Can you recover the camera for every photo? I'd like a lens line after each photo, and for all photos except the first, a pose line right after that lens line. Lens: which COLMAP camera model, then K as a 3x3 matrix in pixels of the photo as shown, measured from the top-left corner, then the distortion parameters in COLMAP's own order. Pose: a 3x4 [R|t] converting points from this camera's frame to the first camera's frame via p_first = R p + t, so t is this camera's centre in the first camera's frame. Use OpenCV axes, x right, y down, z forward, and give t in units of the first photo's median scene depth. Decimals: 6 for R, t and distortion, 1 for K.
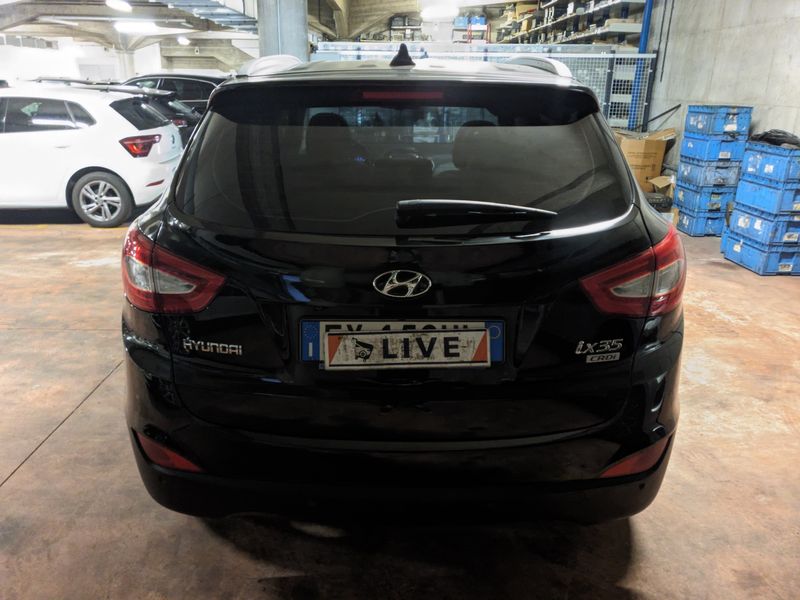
lens RADIAL K [[624.8, 0, 390.3], [0, 624.8, 291.8], [0, 0, 1]] dist [0.107089, -0.133801]
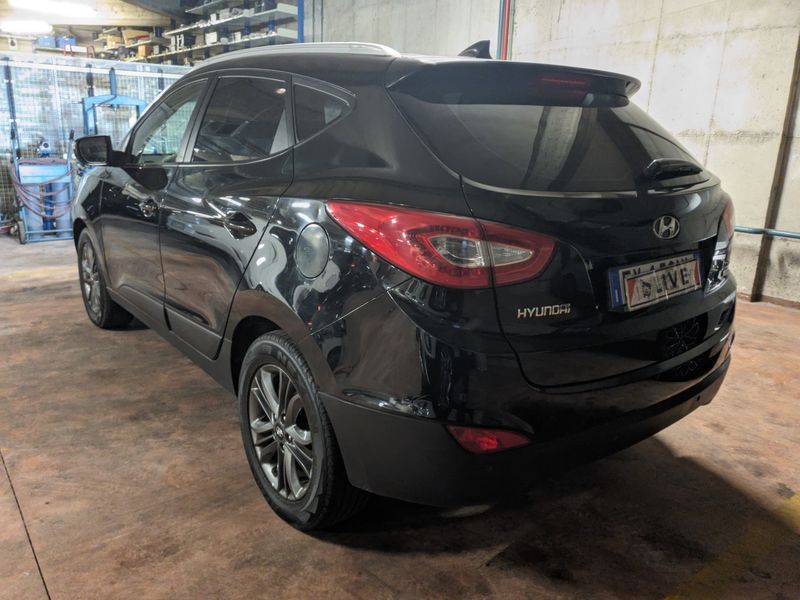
lens RADIAL K [[624.8, 0, 390.3], [0, 624.8, 291.8], [0, 0, 1]] dist [0.107089, -0.133801]
pose [[0.776530, -0.144726, 0.613234, -1.114242], [0.177262, 0.984133, 0.007795, 0.004642], [-0.604632, 0.102650, 0.789863, 0.348334]]
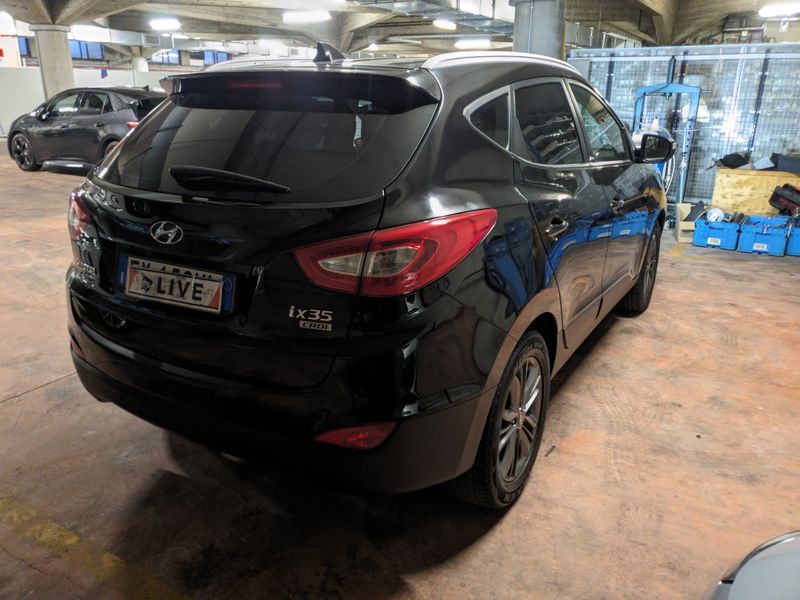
lens RADIAL K [[635.2, 0, 389.2], [0, 635.2, 297.2], [0, 0, 1]] dist [-0.003850, 0.042246]
pose [[0.861390, 0.157171, -0.483016, 0.967140], [-0.162597, 0.986207, 0.030940, 0.002423], [0.481217, 0.051886, 0.875065, 0.123068]]
